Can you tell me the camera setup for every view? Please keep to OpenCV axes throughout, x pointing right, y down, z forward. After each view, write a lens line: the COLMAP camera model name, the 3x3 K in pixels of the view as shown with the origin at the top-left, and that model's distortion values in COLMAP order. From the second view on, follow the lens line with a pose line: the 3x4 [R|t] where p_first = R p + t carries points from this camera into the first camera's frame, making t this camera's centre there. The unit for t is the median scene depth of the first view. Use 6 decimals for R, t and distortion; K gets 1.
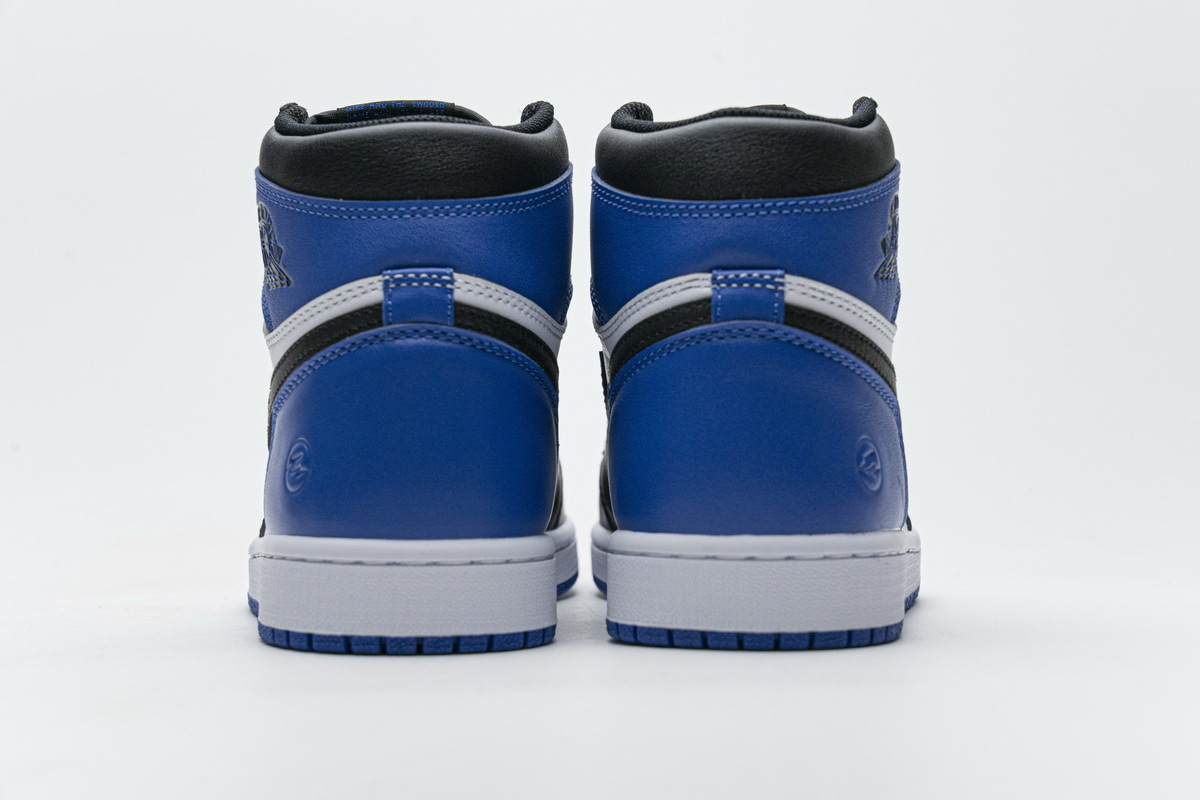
lens RADIAL K [[2322.1, 0, 591.9], [0, 2322.1, 403.4], [0, 0, 1]] dist [0.203207, 0.000000]
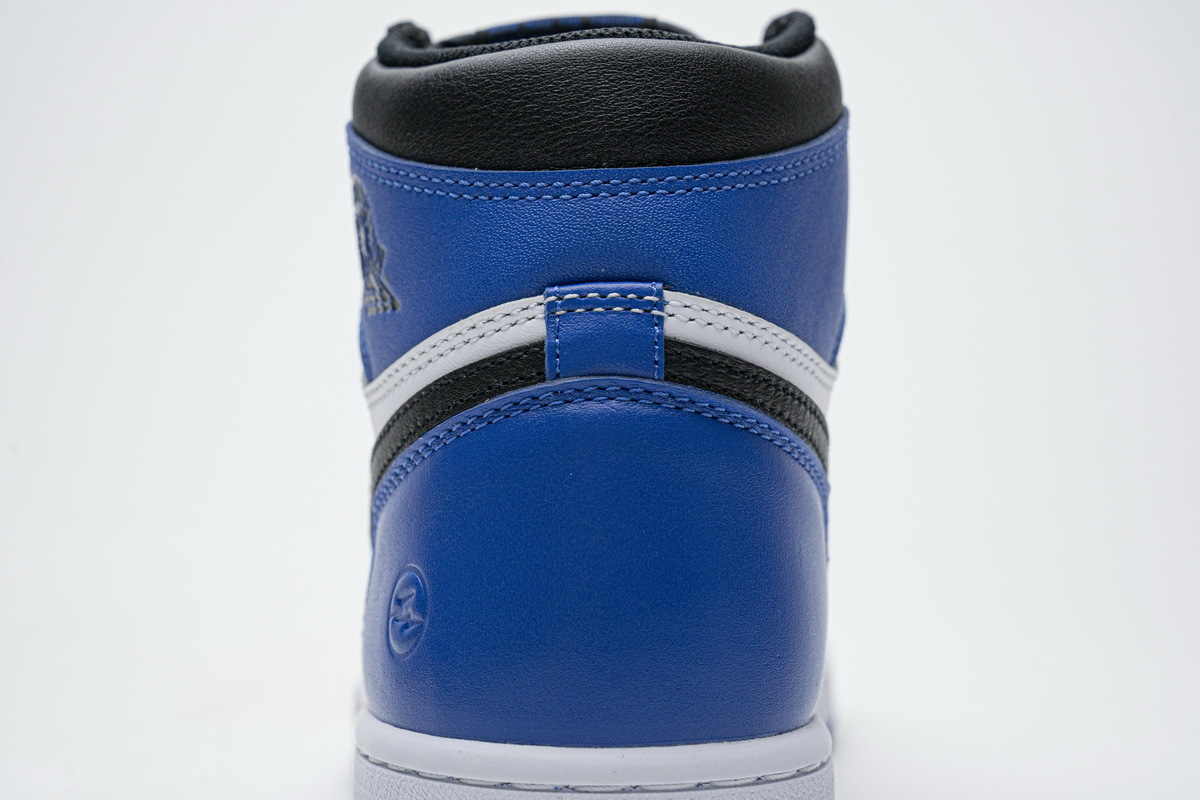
lens RADIAL K [[2322.1, 0, 601.7], [0, 2322.1, 390.4], [0, 0, 1]] dist [0.203207, 0.000000]
pose [[0.997422, -0.005331, -0.071565, -0.032229], [0.005647, 0.999975, 0.004219, -0.032401], [0.071541, -0.004612, 0.997427, 0.399380]]
